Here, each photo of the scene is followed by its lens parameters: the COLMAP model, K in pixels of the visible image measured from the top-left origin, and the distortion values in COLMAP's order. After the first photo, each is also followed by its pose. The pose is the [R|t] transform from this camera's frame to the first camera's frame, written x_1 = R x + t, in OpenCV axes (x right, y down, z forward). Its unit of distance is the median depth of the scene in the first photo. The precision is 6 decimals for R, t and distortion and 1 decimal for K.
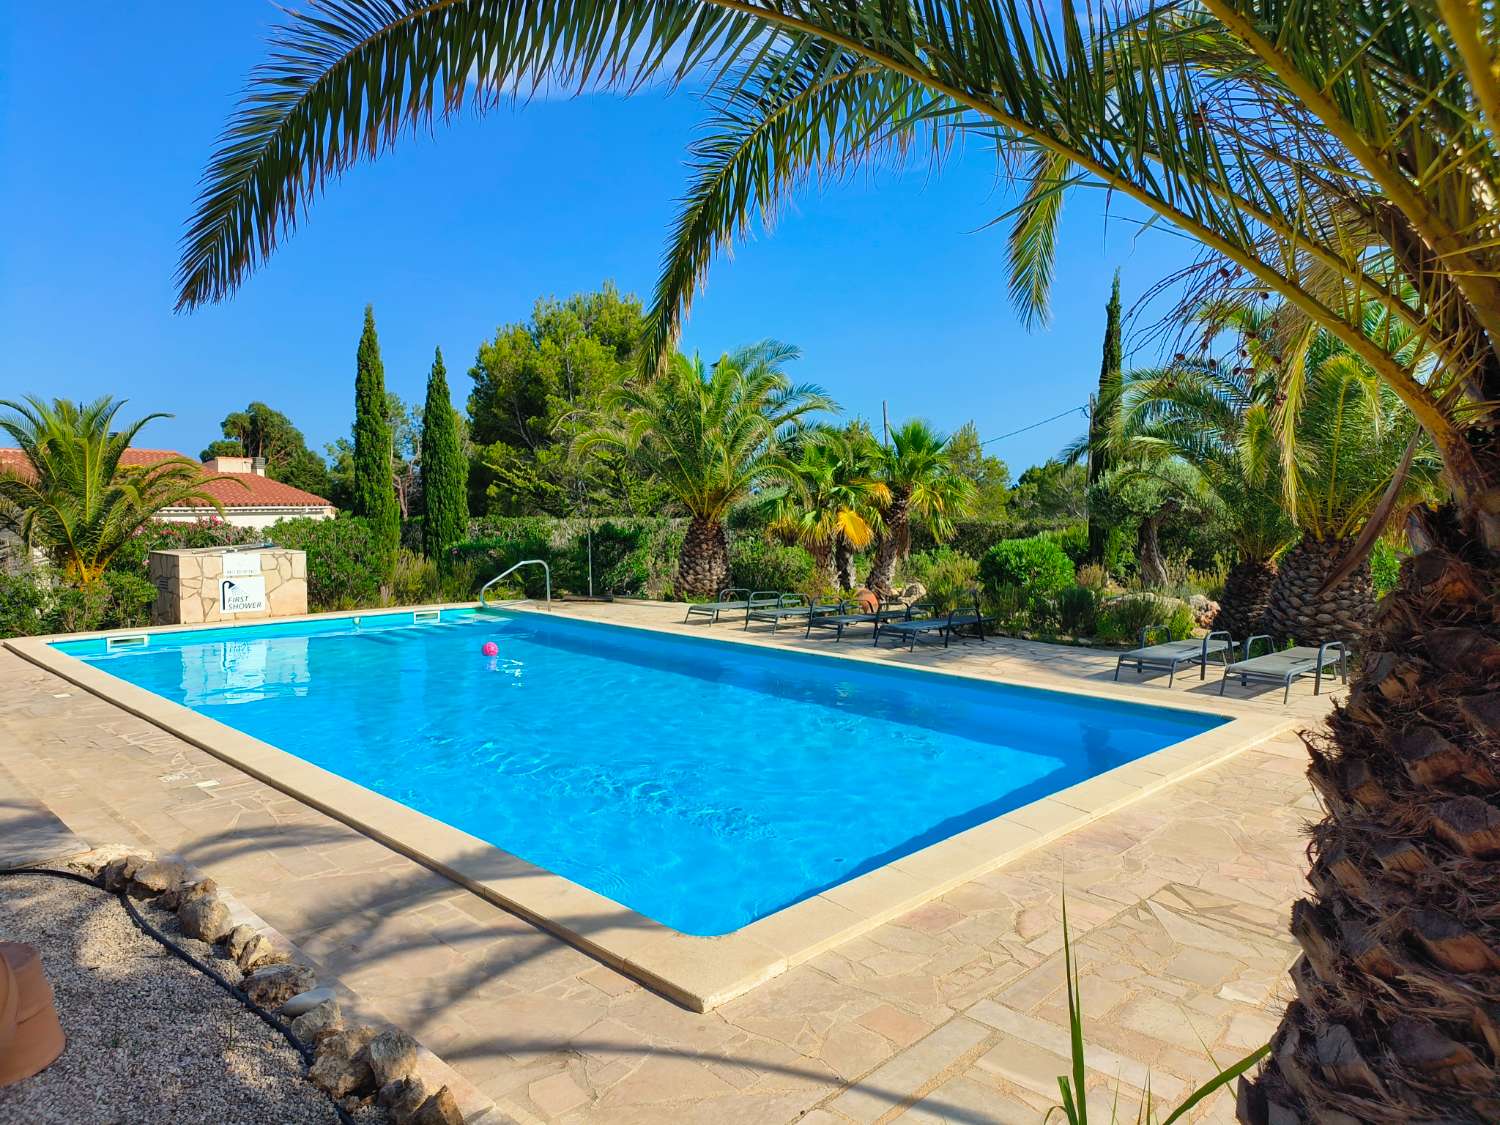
lens RADIAL K [[997.5, 0, 751.5], [0, 997.5, 559.0], [0, 0, 1]] dist [0.032623, -0.004863]
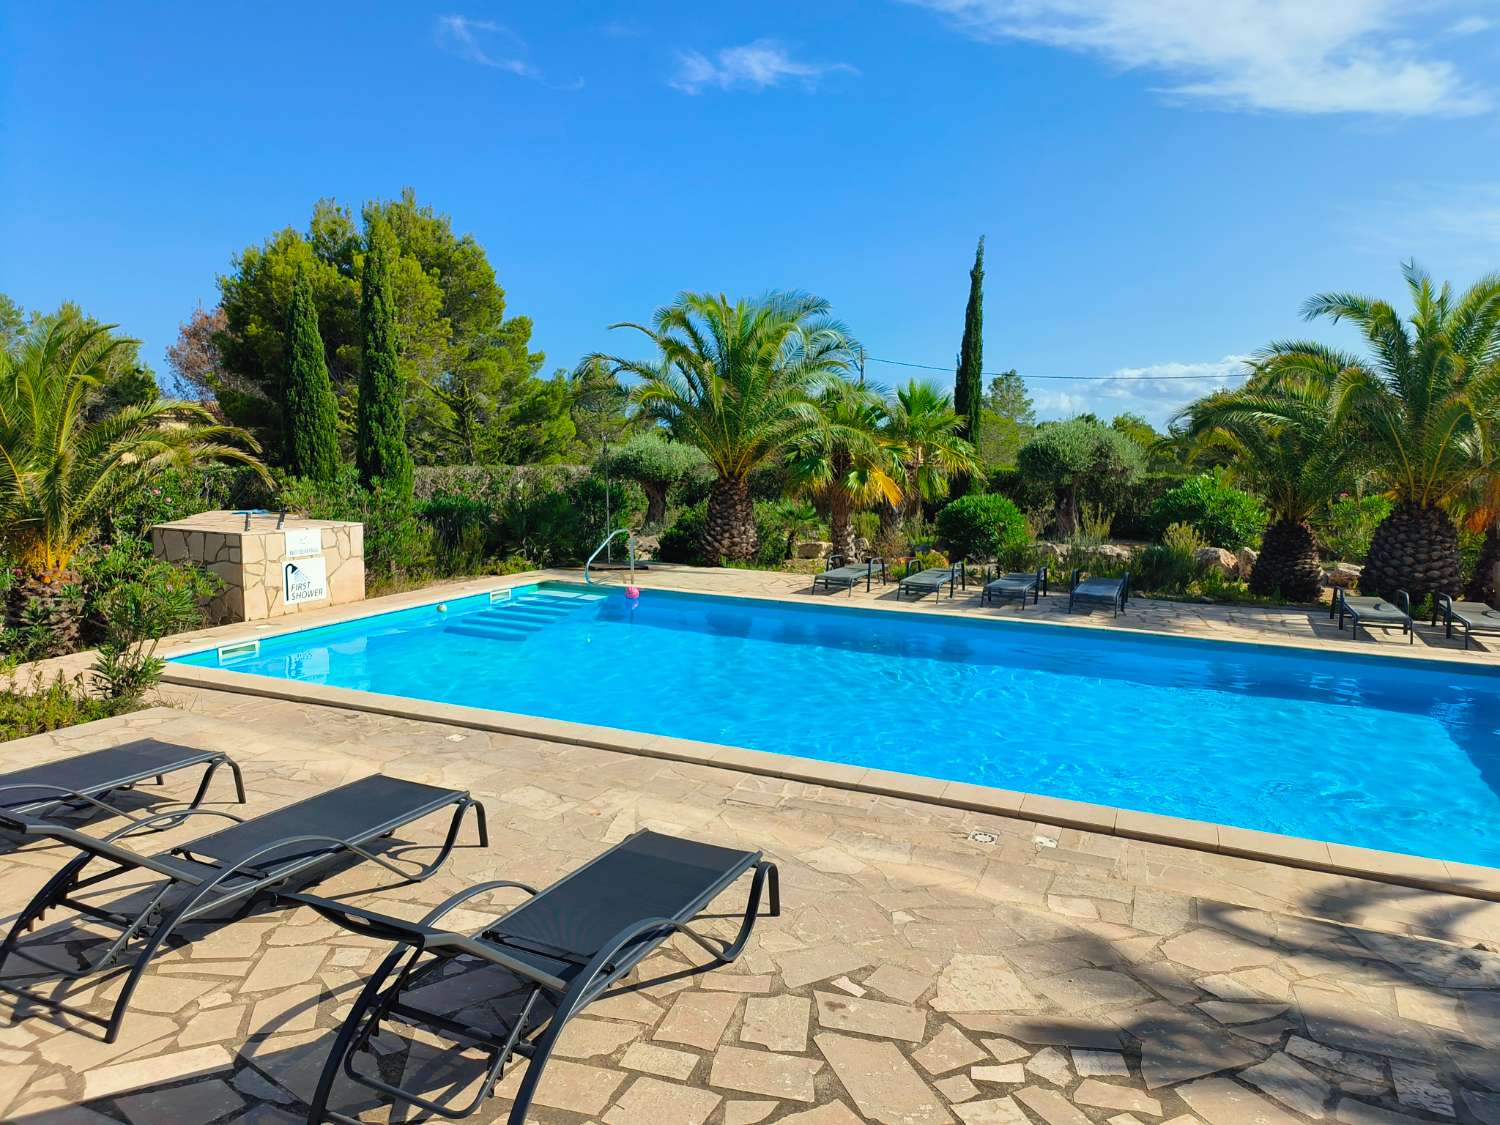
lens RADIAL K [[997.5, 0, 750.4], [0, 997.5, 567.0], [0, 0, 1]] dist [0.032623, -0.004863]
pose [[0.929960, -0.031486, 0.366310, -0.461287], [0.005006, 0.997318, 0.073017, -0.030523], [-0.367627, -0.066069, 0.927623, 0.134667]]
